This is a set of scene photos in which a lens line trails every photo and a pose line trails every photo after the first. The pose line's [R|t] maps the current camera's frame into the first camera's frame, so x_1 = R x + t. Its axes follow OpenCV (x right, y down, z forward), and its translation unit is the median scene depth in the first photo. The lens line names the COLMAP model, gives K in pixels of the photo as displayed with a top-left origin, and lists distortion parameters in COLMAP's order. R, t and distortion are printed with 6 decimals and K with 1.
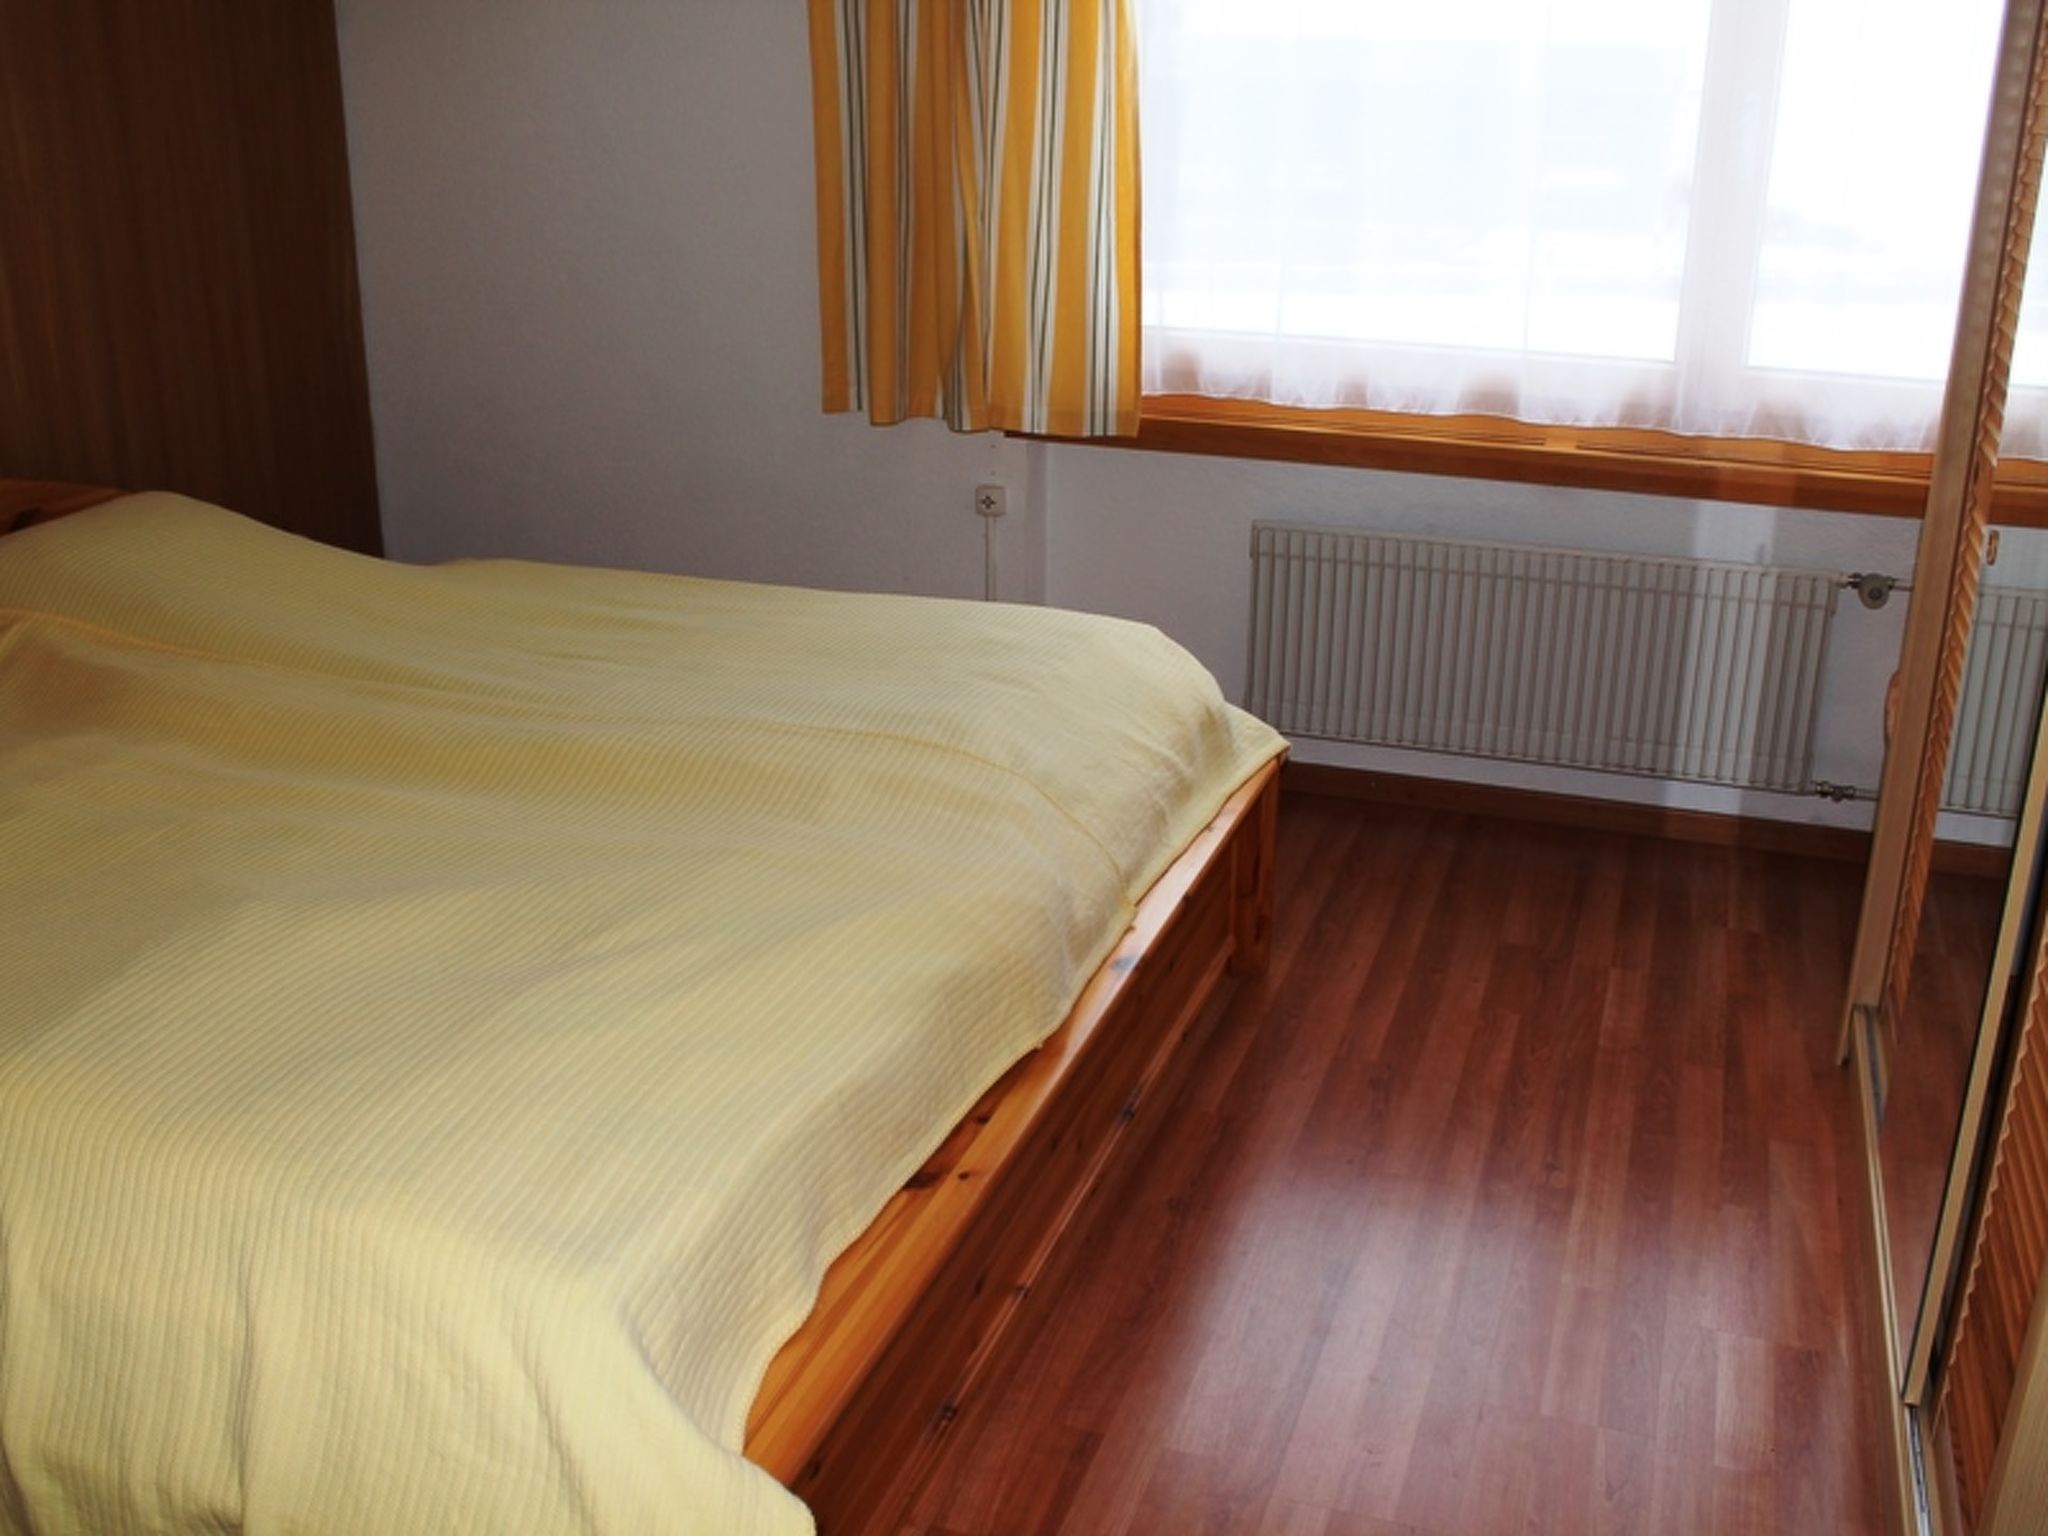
lens RADIAL K [[1908.8, 0, 1061.6], [0, 1908.8, 768.3], [0, 0, 1]] dist [-0.119278, 0.018658]
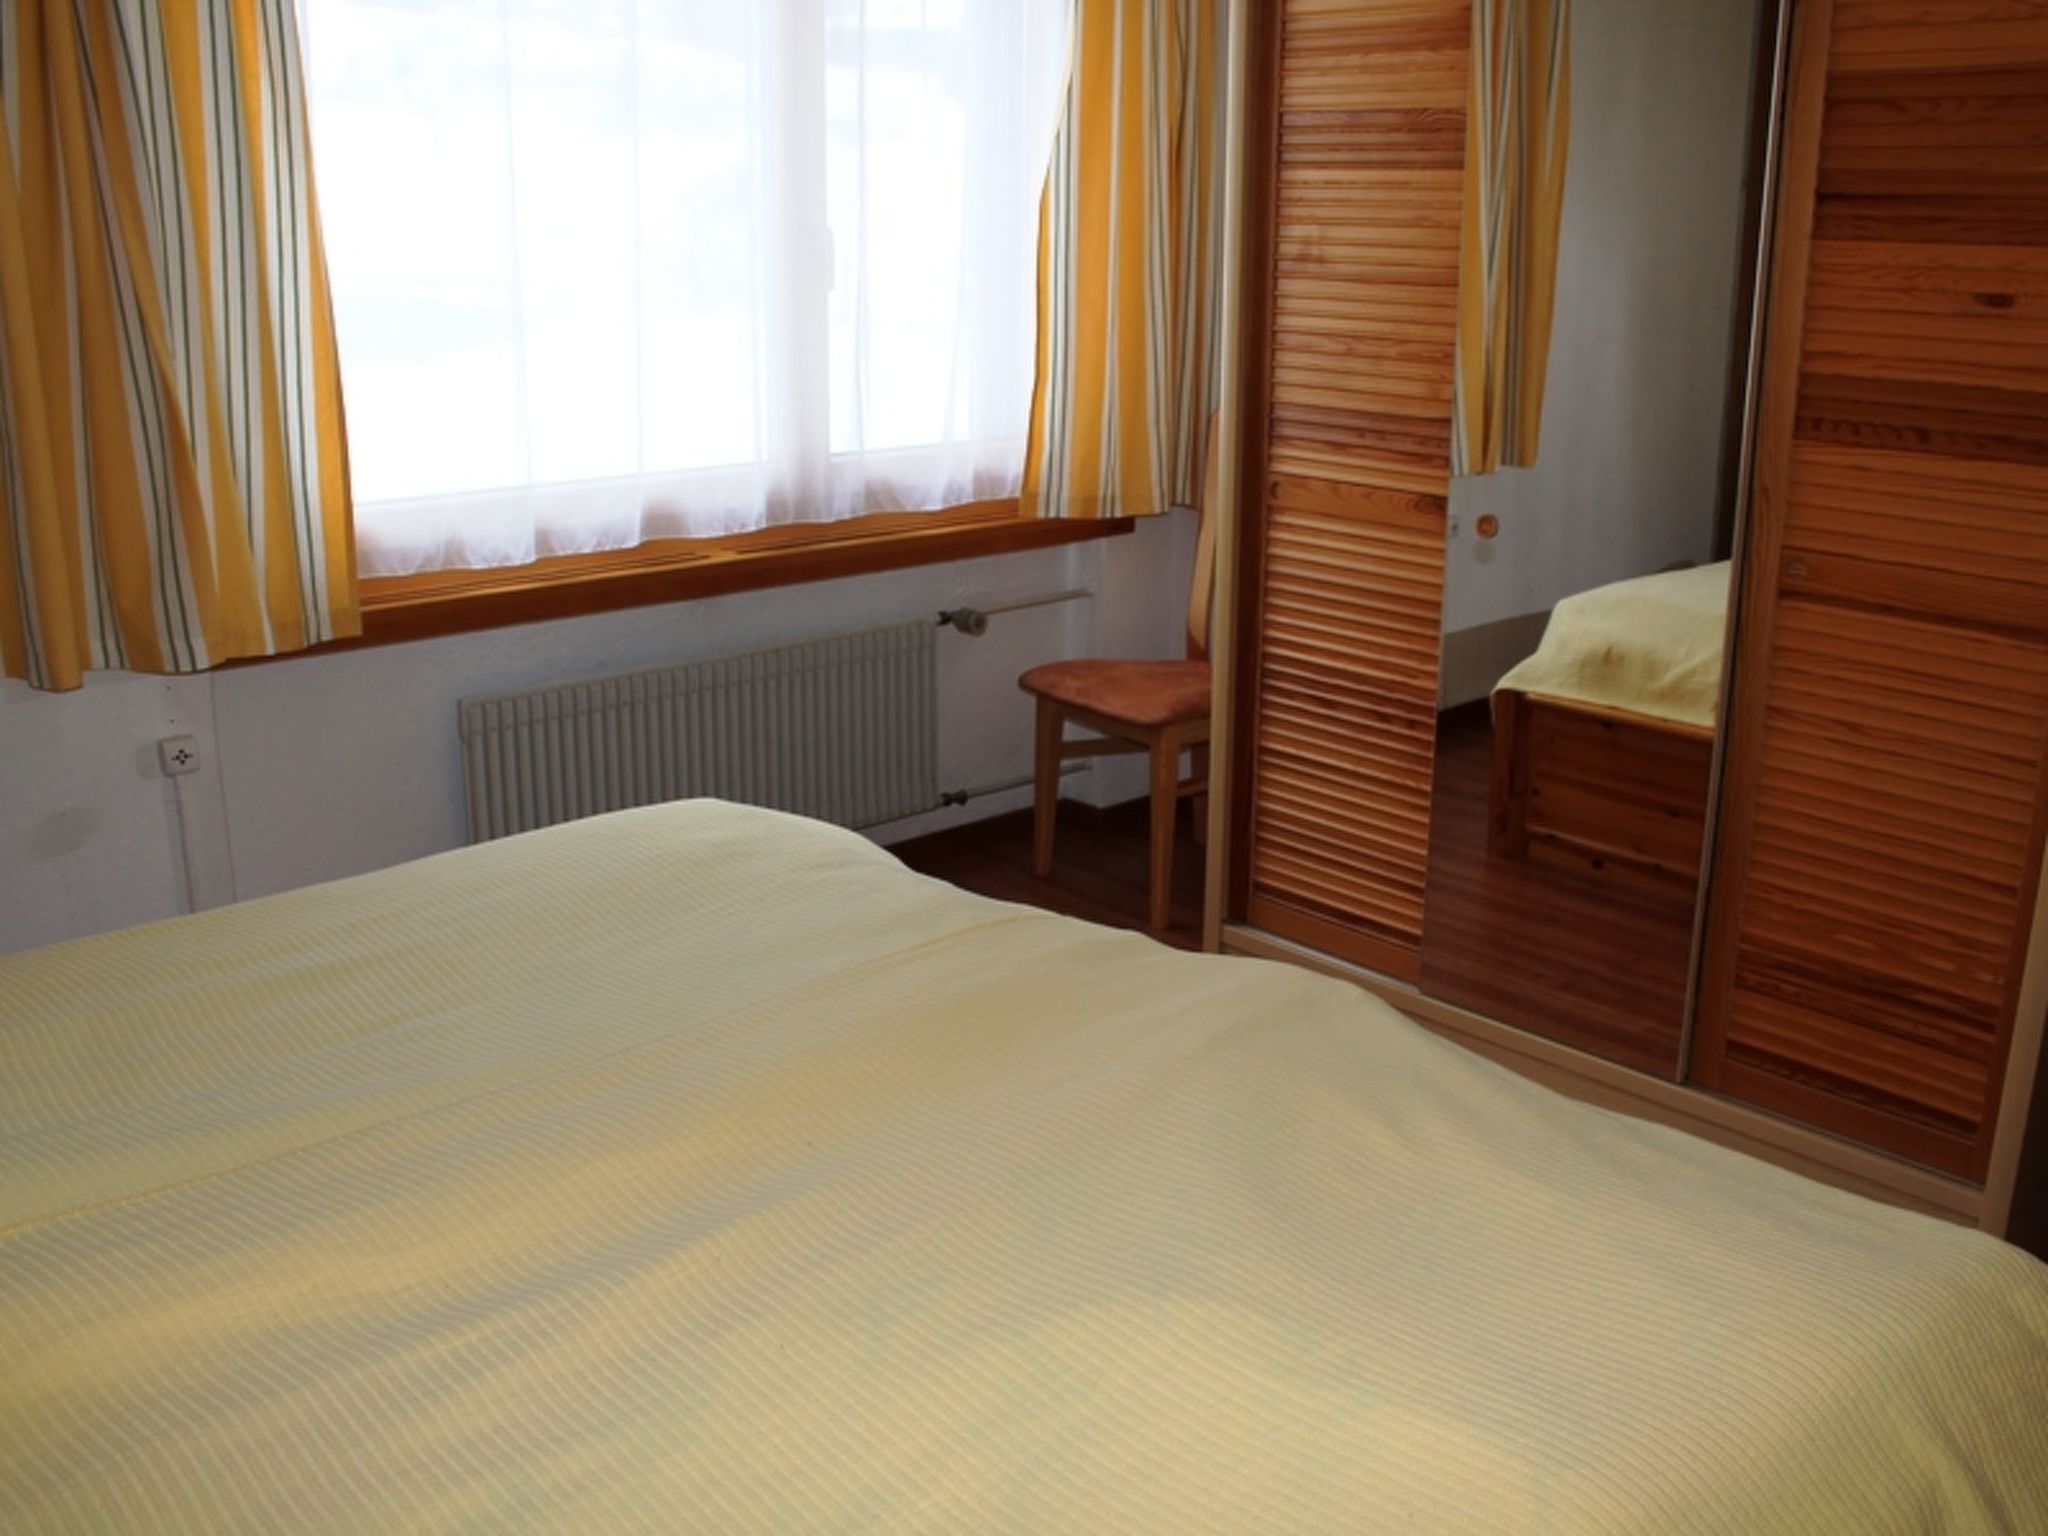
lens RADIAL K [[1908.8, 0, 1061.6], [0, 1908.8, 768.3], [0, 0, 1]] dist [-0.119278, 0.018658]
pose [[0.467295, -0.253571, 0.846957, -0.557537], [0.306276, 0.945096, 0.113970, -0.119036], [-0.829355, 0.206145, 0.519302, 0.314869]]
